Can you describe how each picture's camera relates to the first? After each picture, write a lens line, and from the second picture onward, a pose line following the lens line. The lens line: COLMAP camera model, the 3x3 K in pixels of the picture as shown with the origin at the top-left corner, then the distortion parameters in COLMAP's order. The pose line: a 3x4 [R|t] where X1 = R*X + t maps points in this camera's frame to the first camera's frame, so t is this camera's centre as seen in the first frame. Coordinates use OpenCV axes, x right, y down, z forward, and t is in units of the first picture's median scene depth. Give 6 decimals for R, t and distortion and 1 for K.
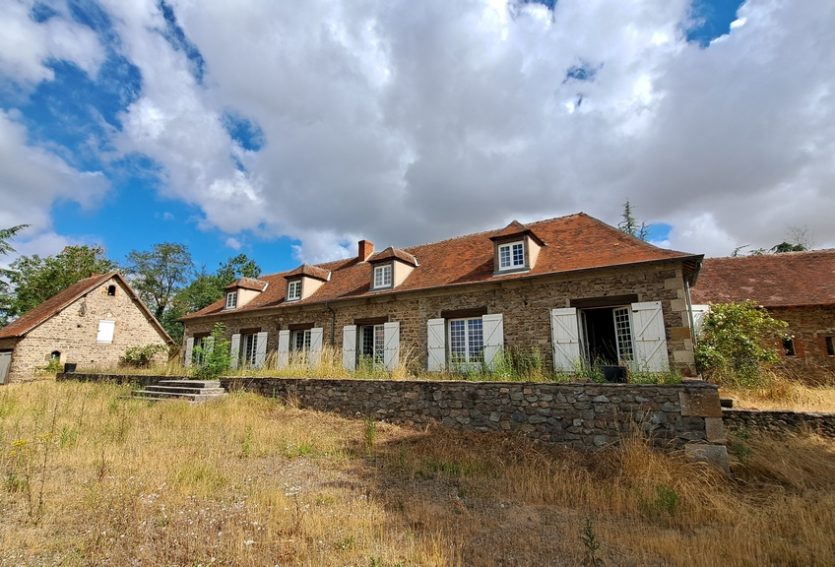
lens RADIAL K [[406.7, 0, 417.0], [0, 406.7, 284.8], [0, 0, 1]] dist [-0.008203, -0.003051]
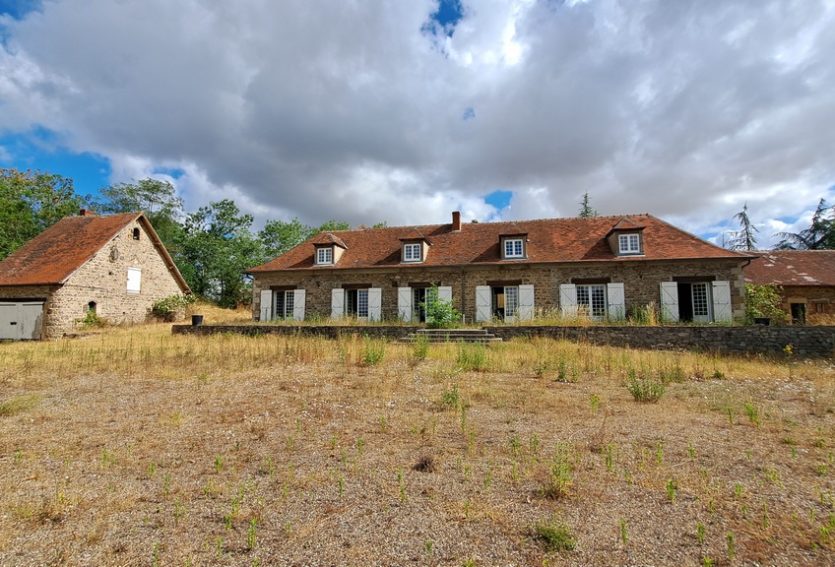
lens RADIAL K [[421.6, 0, 416.6], [0, 421.6, 280.1], [0, 0, 1]] dist [-0.007296, 0.000170]
pose [[0.935713, 0.033521, 0.351167, -0.840415], [-0.070461, 0.993175, 0.092945, -0.022990], [-0.345654, -0.111713, 0.931688, -0.125825]]
